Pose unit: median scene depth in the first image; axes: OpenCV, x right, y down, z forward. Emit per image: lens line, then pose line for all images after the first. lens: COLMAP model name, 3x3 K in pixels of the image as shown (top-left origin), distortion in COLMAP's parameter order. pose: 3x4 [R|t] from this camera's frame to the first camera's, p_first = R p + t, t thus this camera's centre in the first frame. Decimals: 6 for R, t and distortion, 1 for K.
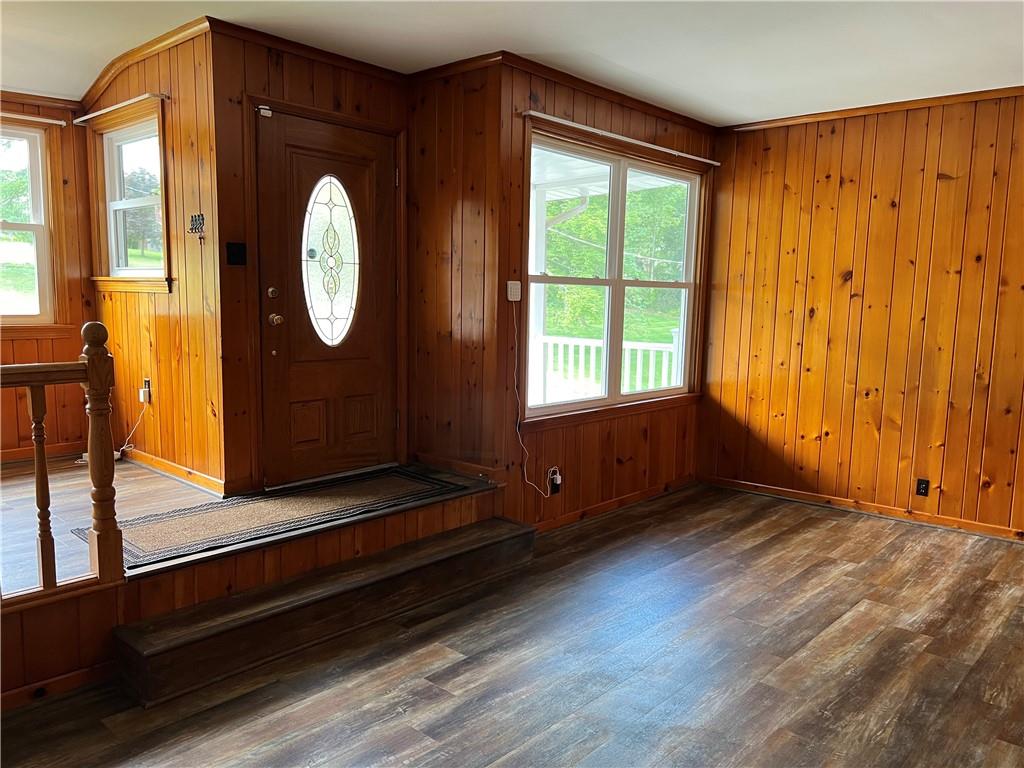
lens RADIAL K [[769.7, 0, 521.6], [0, 769.7, 388.5], [0, 0, 1]] dist [0.058334, -0.053016]
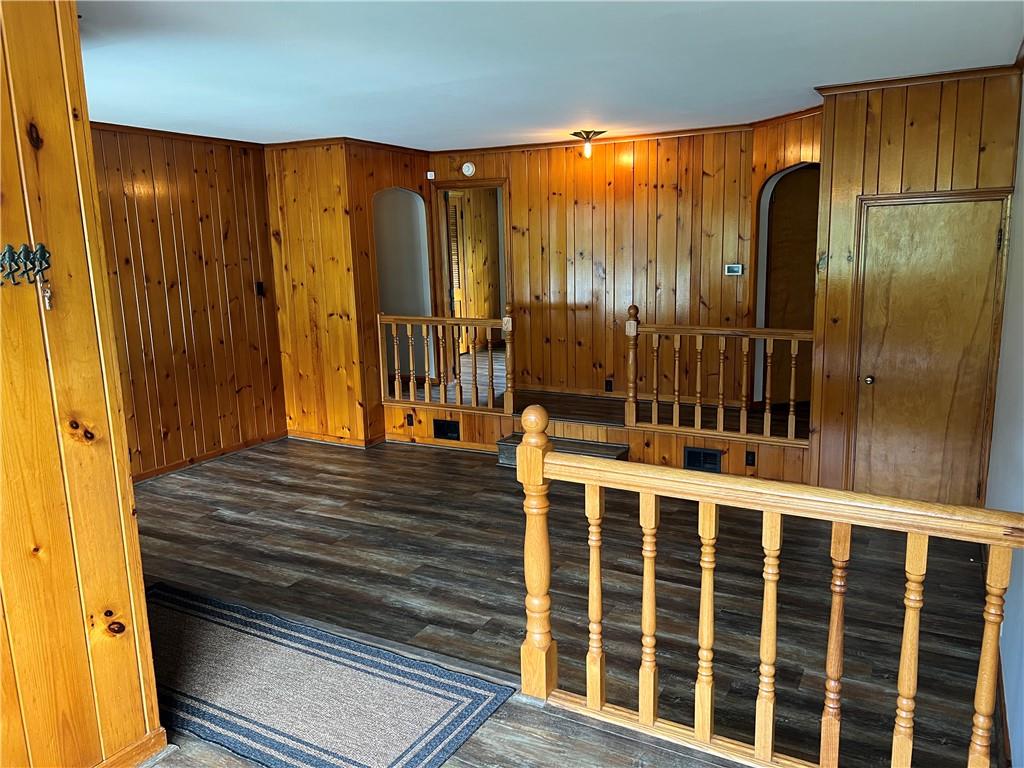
lens RADIAL K [[769.7, 0, 514.5], [0, 769.7, 384.6], [0, 0, 1]] dist [0.058334, -0.053016]
pose [[-0.221405, -0.191062, 0.956282, -0.893720], [0.138795, 0.964462, 0.224831, -0.198822], [-0.965254, 0.182506, -0.187018, 0.788638]]
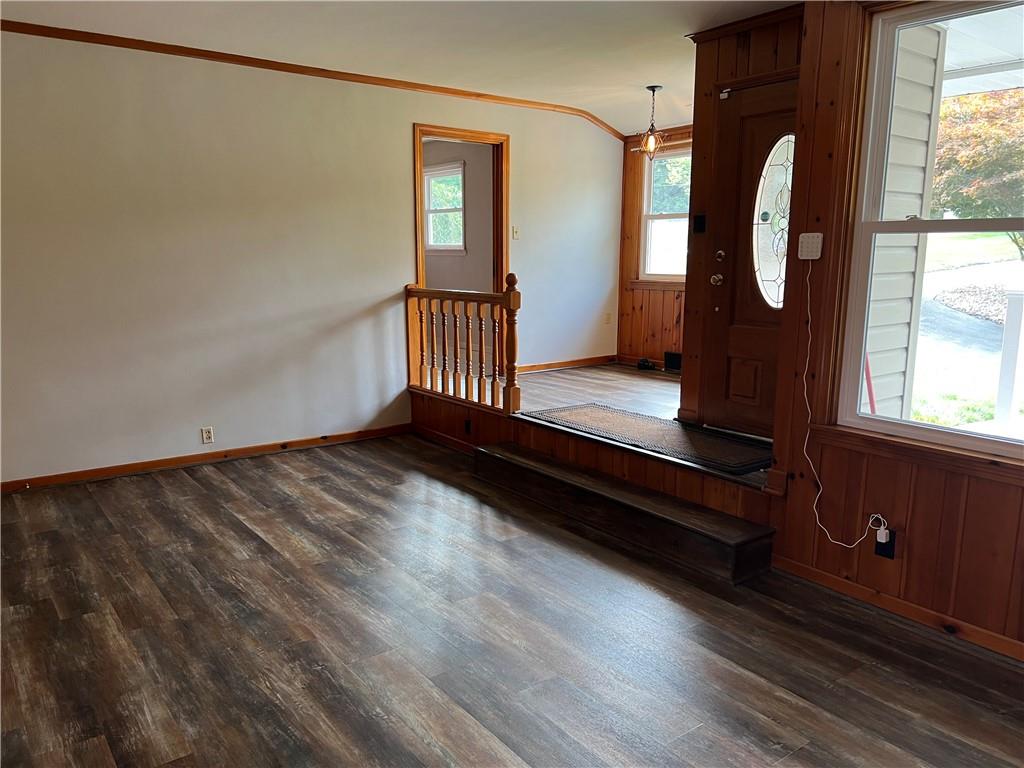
lens RADIAL K [[769.7, 0, 516.4], [0, 769.7, 383.0], [0, 0, 1]] dist [0.058334, -0.053016]
pose [[-0.189193, 0.138684, -0.972097, 0.843442], [-0.134470, 0.976990, 0.165553, -0.087150], [0.972689, 0.162040, -0.166191, 0.912136]]
